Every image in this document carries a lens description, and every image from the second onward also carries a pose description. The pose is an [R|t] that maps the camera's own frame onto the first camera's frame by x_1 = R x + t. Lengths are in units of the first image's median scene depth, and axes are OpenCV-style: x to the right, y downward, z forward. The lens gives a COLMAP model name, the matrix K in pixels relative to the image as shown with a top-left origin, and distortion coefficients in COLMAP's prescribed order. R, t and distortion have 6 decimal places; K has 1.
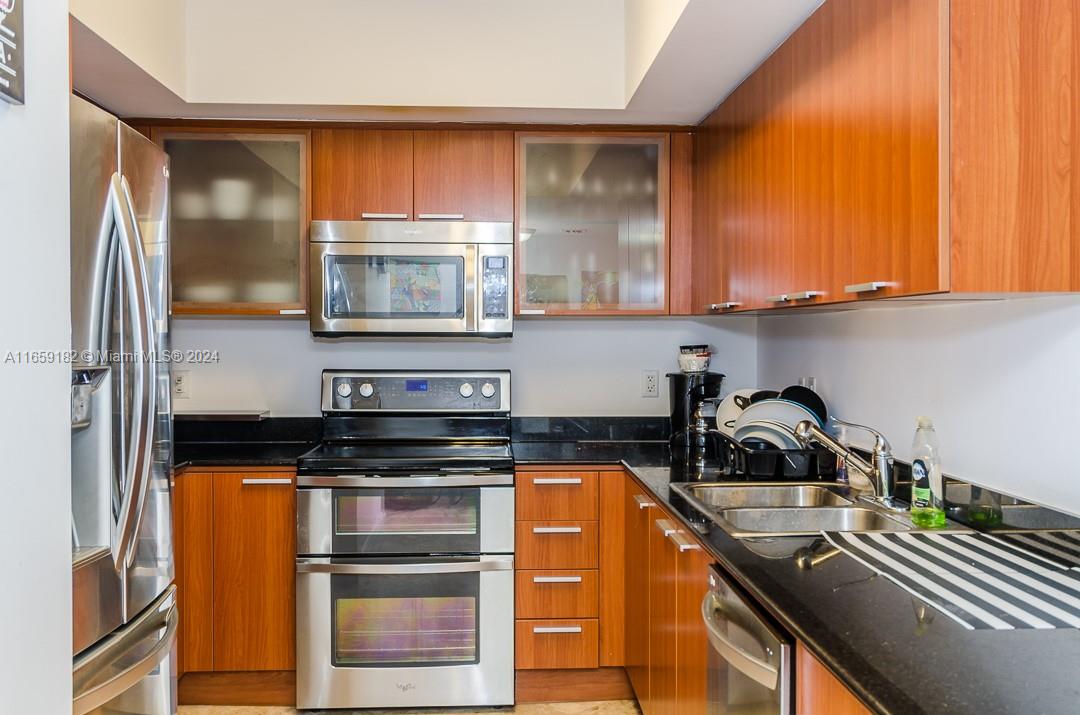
lens RADIAL K [[1081.8, 0, 535.5], [0, 1081.8, 358.8], [0, 0, 1]] dist [0.005860, 0.003318]
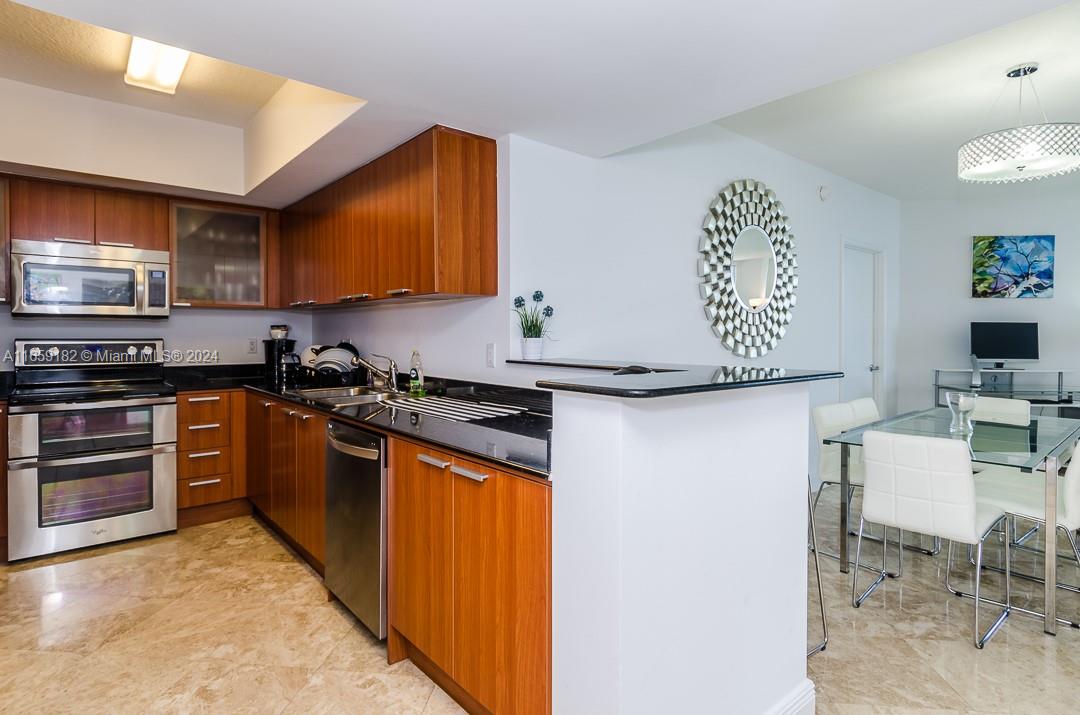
lens RADIAL K [[568.5, 0, 543.7], [0, 568.5, 338.6], [0, 0, 1]] dist [-0.001958, -0.001936]
pose [[0.794953, -0.006971, 0.606631, -0.104287], [0.011892, 0.999921, -0.004093, 0.024771], [-0.606554, 0.010468, 0.794973, -0.085953]]
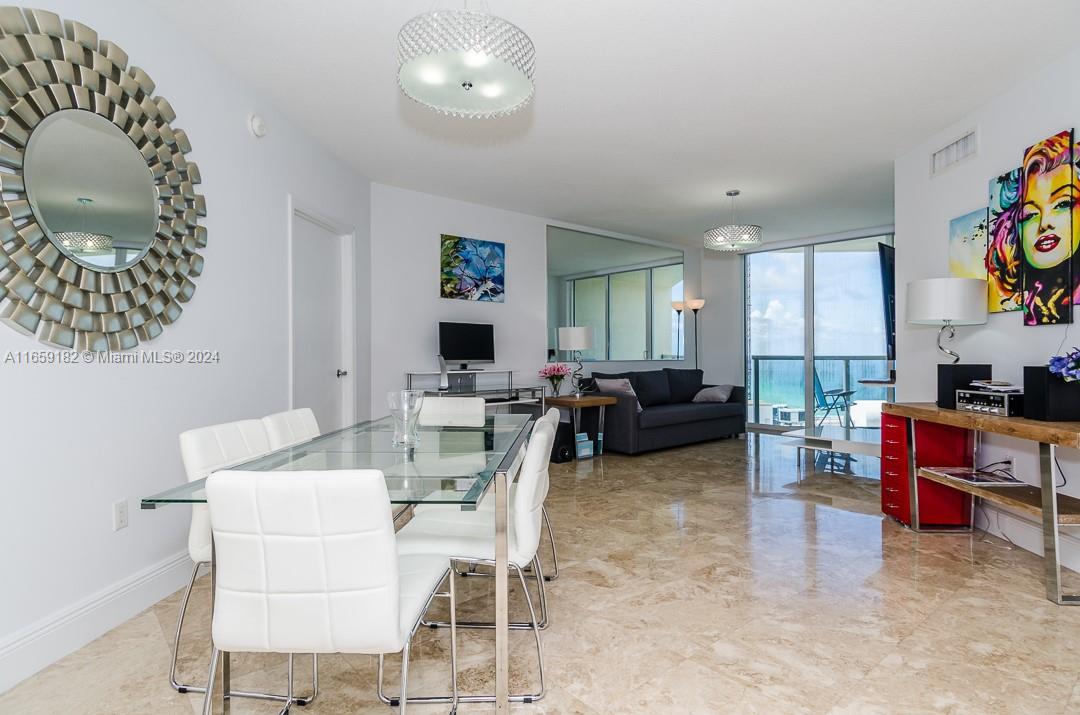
lens RADIAL K [[566.1, 0, 546.8], [0, 566.1, 354.1], [0, 0, 1]] dist [0.001020, -0.001283]
pose [[0.115024, -0.003816, 0.993355, 0.275427], [0.021965, 0.999758, 0.001297, 0.067695], [-0.993120, 0.021670, 0.115080, -0.017436]]
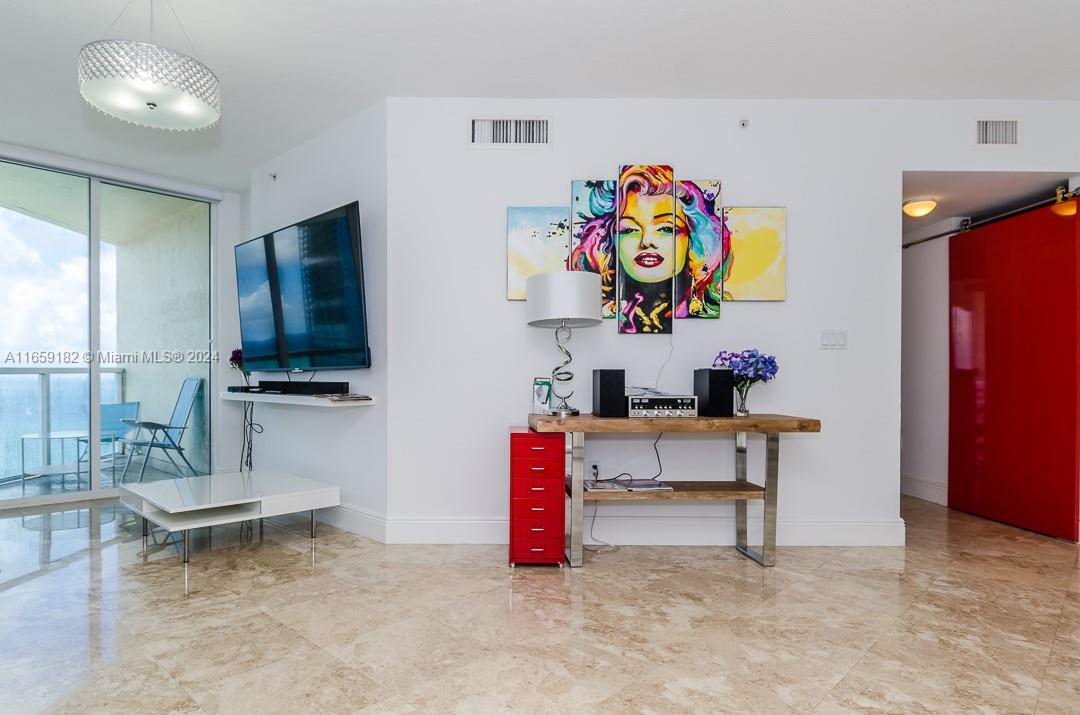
lens RADIAL K [[619.9, 0, 486.3], [0, 619.9, 382.7], [0, 0, 1]] dist [0.003716, -0.011077]
pose [[-0.998290, -0.007069, 0.058034, 1.236928], [-0.005415, 0.999576, 0.028608, 0.090493], [-0.058211, 0.028245, -0.997905, 0.317446]]
